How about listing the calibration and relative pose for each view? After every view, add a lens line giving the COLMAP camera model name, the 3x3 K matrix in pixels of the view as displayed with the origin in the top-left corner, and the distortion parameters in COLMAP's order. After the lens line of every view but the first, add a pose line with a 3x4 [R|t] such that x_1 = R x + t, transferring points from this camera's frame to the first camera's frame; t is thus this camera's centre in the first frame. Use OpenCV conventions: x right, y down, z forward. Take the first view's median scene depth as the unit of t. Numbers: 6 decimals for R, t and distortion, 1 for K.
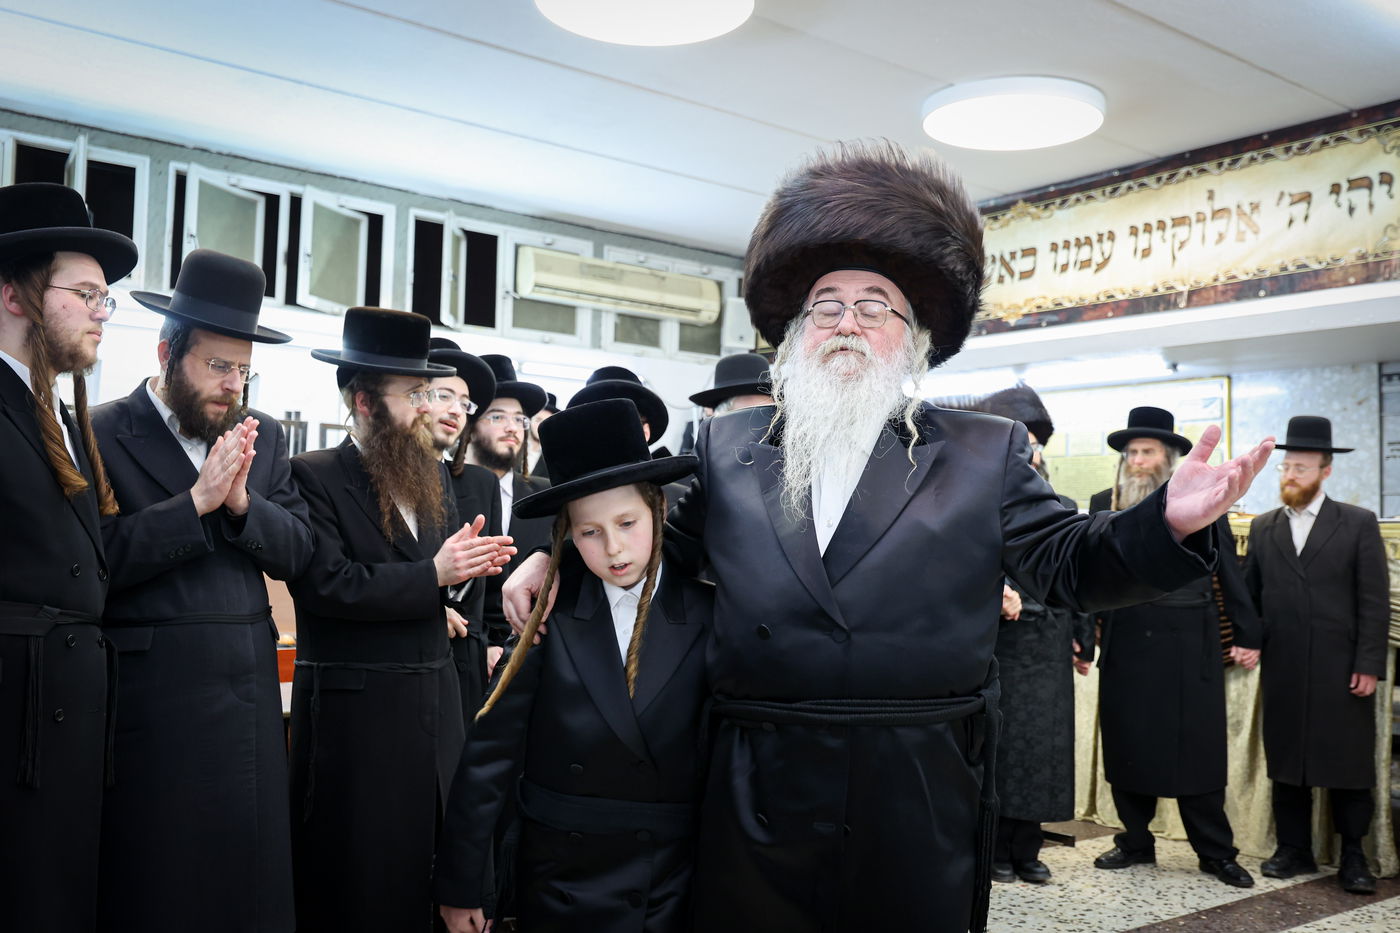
lens RADIAL K [[1383.8, 0, 700.0], [0, 1383.8, 466.5], [0, 0, 1]] dist [-0.006562, -0.000243]
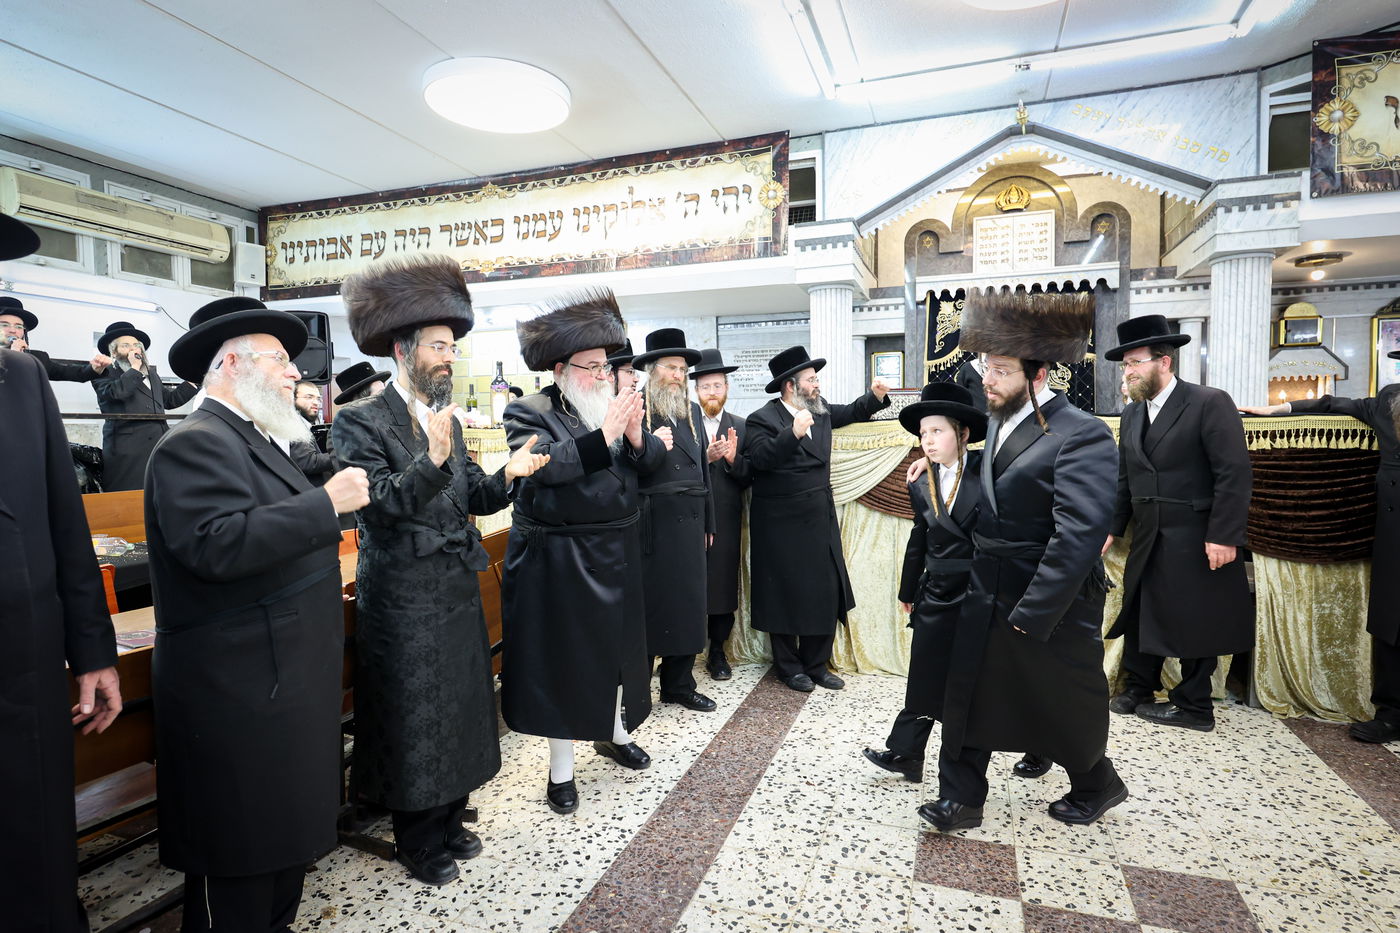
lens RADIAL K [[764.2, 0, 699.3], [0, 764.2, 455.2], [0, 0, 1]] dist [-0.002148, -0.000372]
pose [[0.846339, -0.053561, 0.529945, -0.002519], [0.001398, 0.995151, 0.098347, -0.002129], [-0.532643, -0.082493, 0.842310, 0.258555]]
